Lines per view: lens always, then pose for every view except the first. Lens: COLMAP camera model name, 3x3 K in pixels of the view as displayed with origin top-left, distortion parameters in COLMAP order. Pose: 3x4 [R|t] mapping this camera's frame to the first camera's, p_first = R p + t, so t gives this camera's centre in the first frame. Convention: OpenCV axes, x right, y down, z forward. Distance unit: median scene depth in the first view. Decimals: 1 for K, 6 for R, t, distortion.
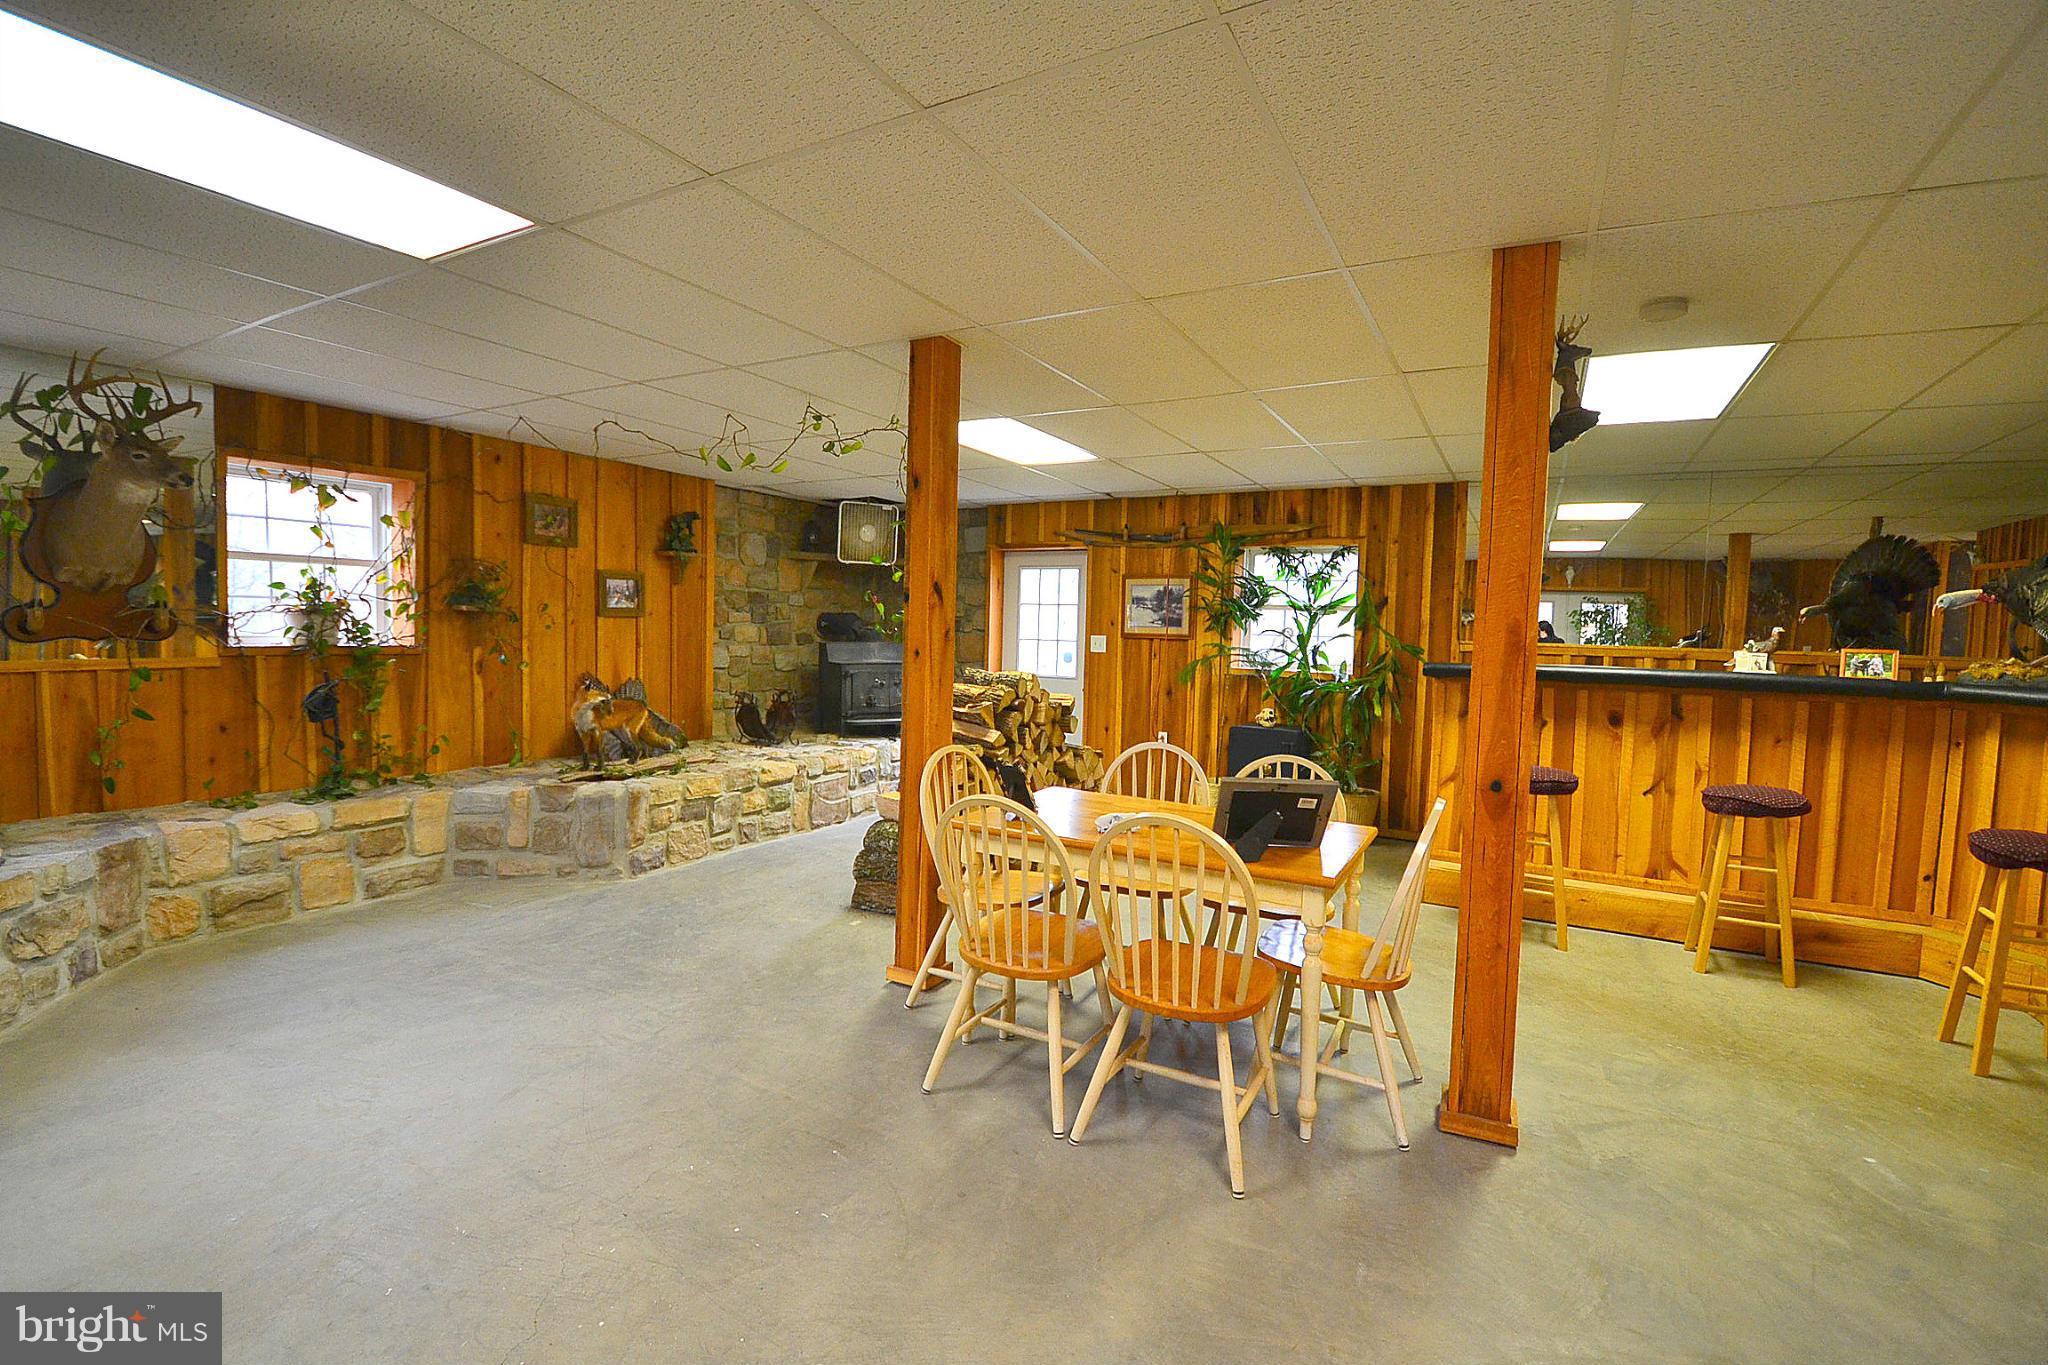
lens RADIAL K [[958.3, 0, 1010.7], [0, 958.3, 678.0], [0, 0, 1]] dist [0.020683, -0.028393]
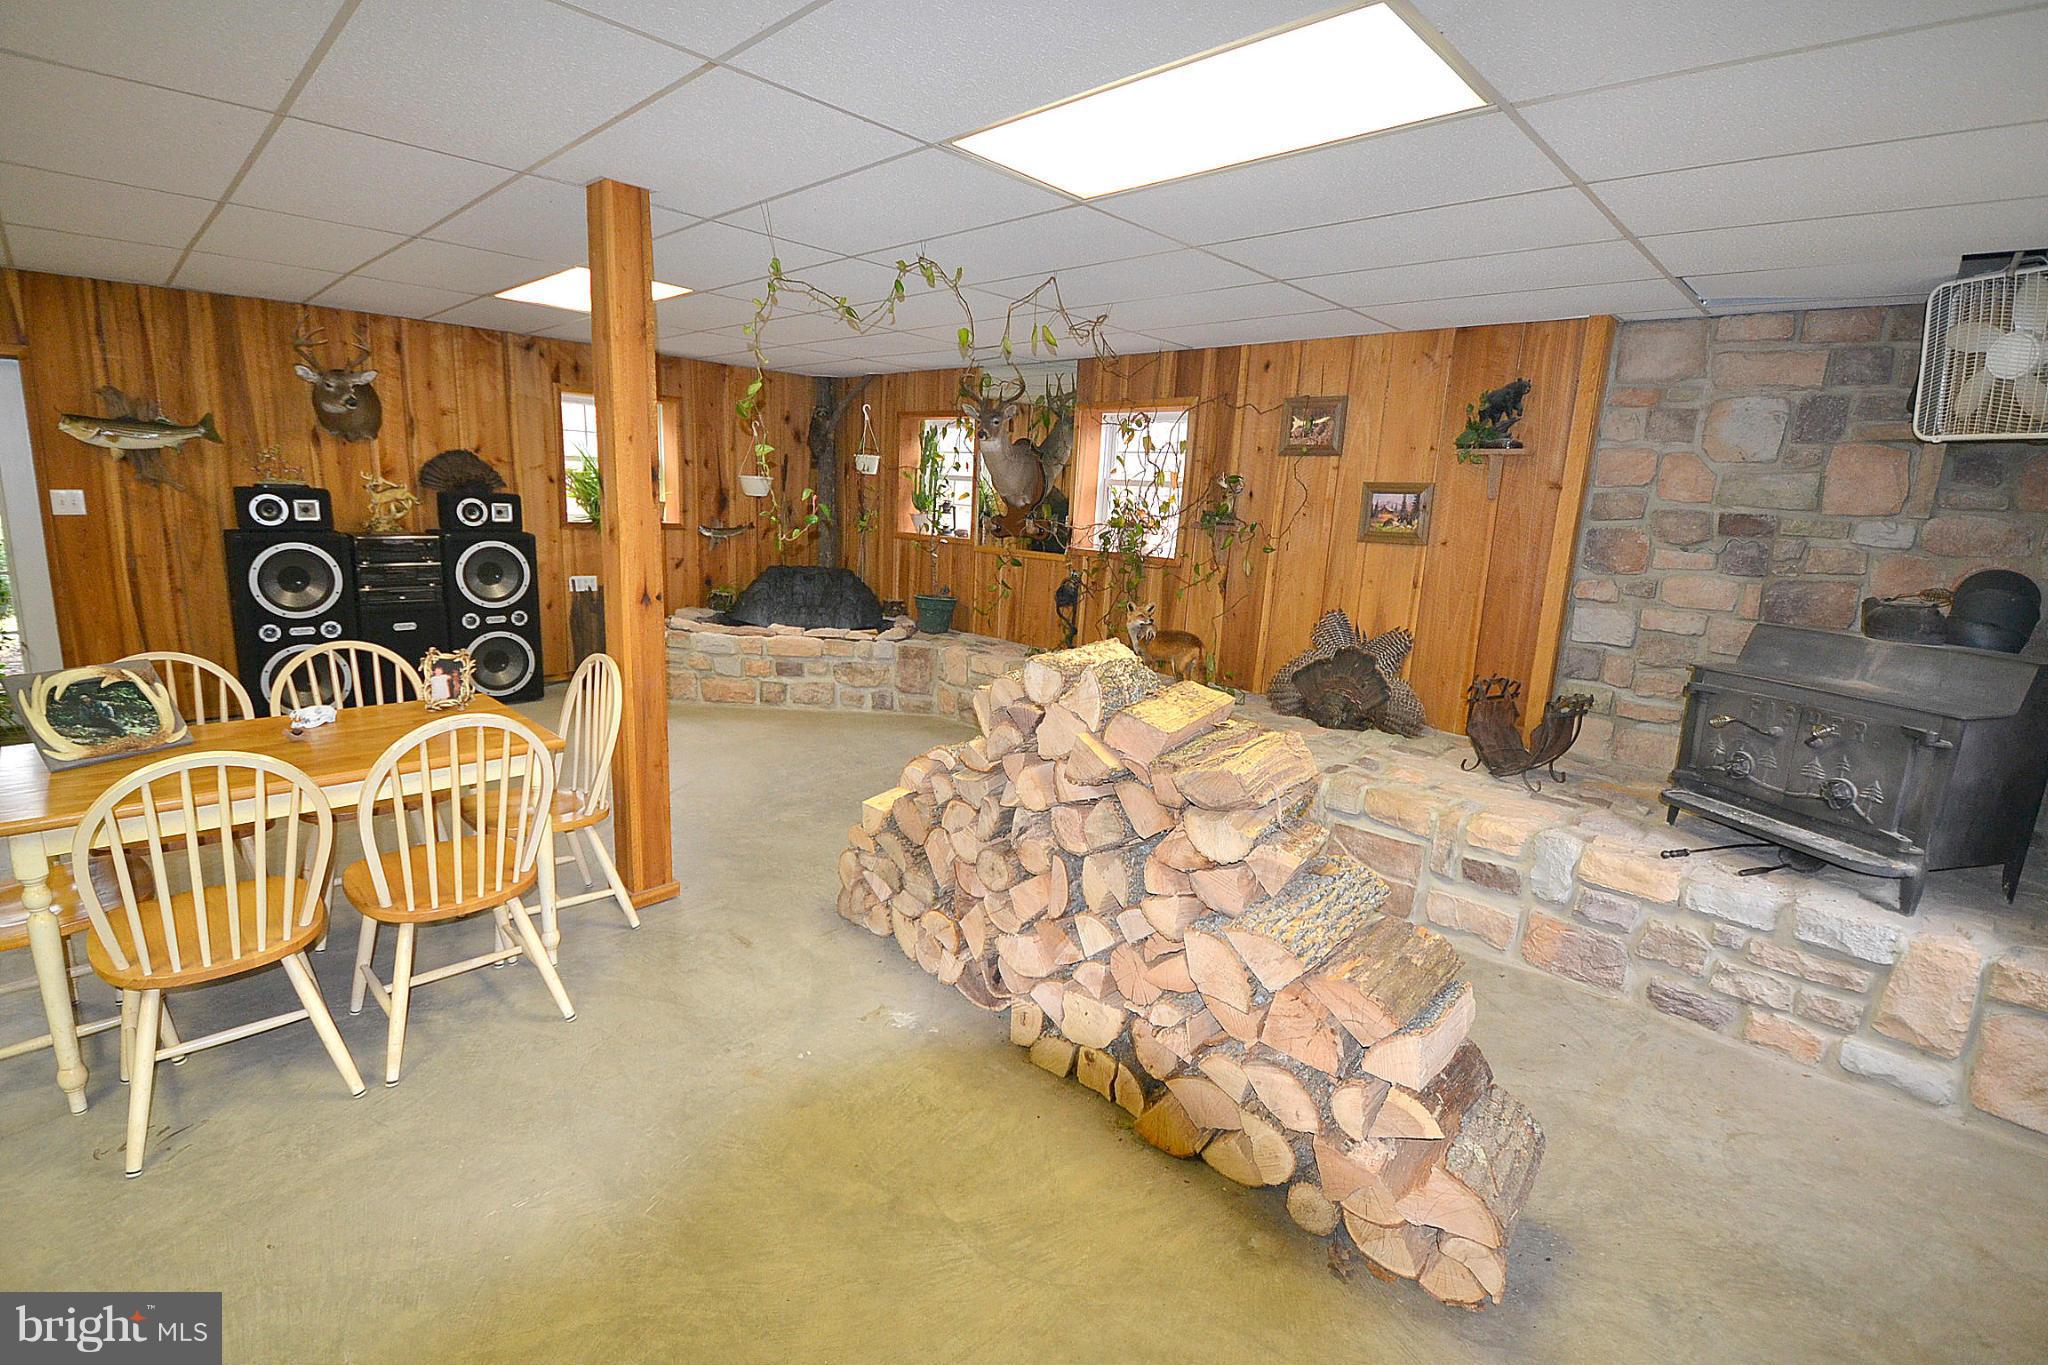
lens RADIAL K [[958.3, 0, 1010.7], [0, 958.3, 678.0], [0, 0, 1]] dist [0.020683, -0.028393]
pose [[-0.281516, 0.138348, -0.949531, 0.454310], [-0.111487, 0.978134, 0.175569, -0.067778], [0.953058, 0.155286, -0.259936, 1.040072]]
